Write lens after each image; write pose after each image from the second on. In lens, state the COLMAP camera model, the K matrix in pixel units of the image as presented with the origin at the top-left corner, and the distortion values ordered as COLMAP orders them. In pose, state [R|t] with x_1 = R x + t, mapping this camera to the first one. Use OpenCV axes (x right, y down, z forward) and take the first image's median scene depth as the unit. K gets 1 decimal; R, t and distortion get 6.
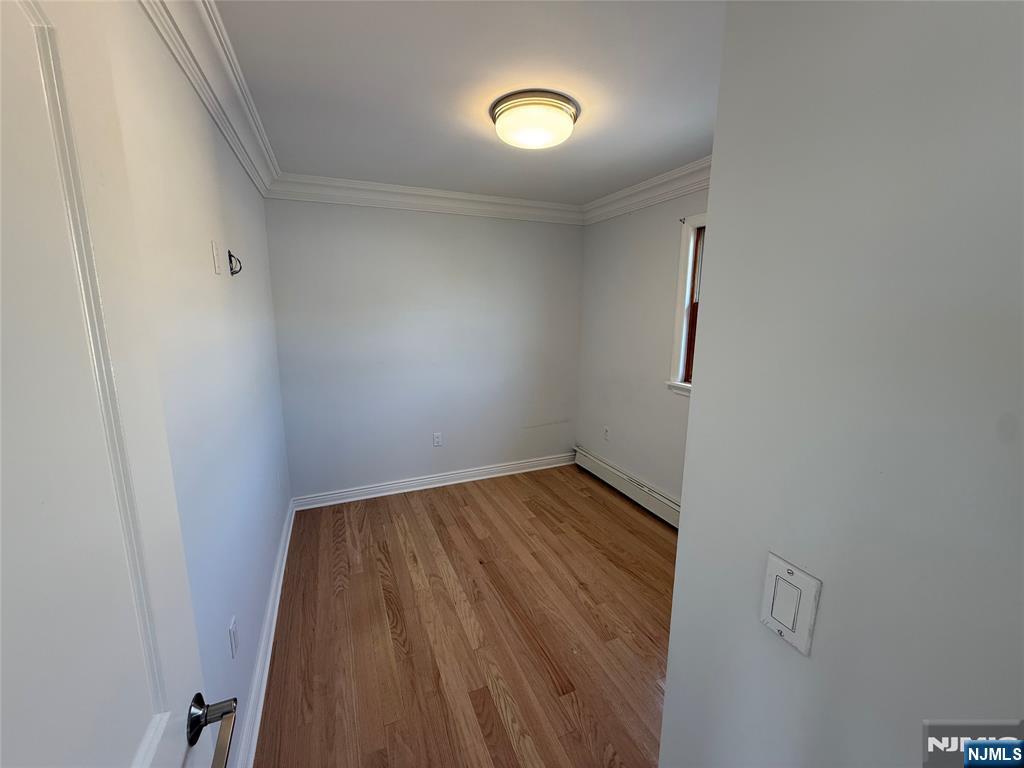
lens RADIAL K [[407.8, 0, 510.1], [0, 407.8, 383.1], [0, 0, 1]] dist [-0.000248, -0.000015]
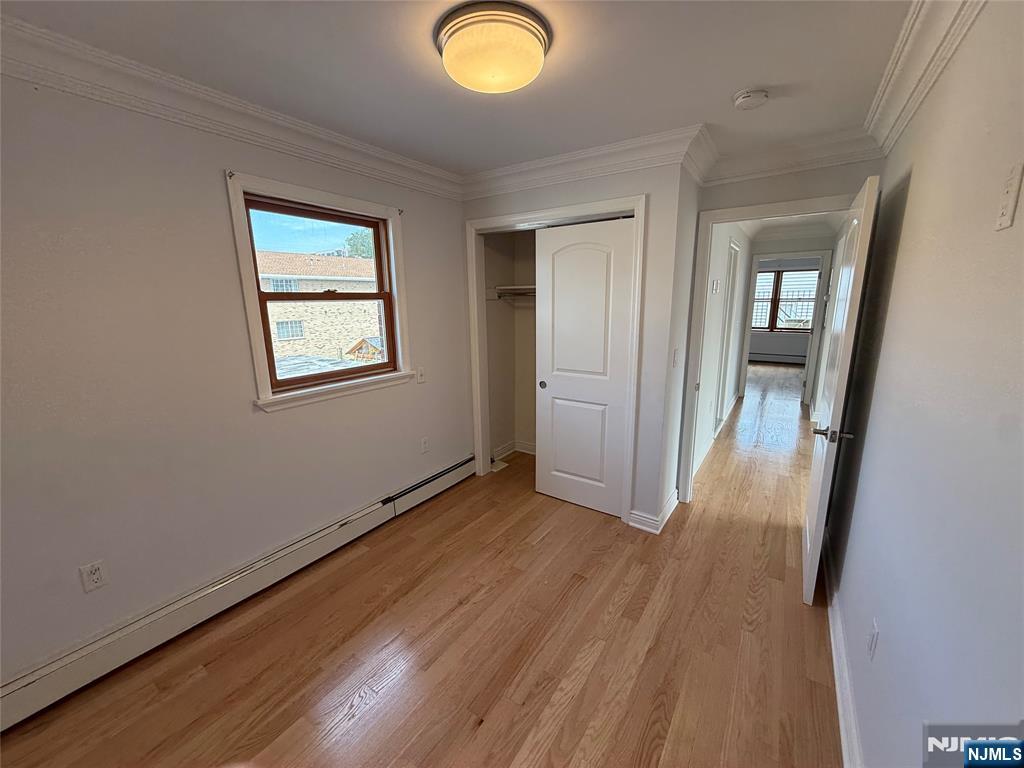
lens RADIAL K [[407.8, 0, 510.1], [0, 407.8, 383.1], [0, 0, 1]] dist [-0.000248, -0.000015]
pose [[-0.531145, -0.173460, 0.829335, -0.629704], [0.160990, 0.940327, 0.299780, -0.253251], [-0.831846, 0.292742, -0.471524, 1.366528]]
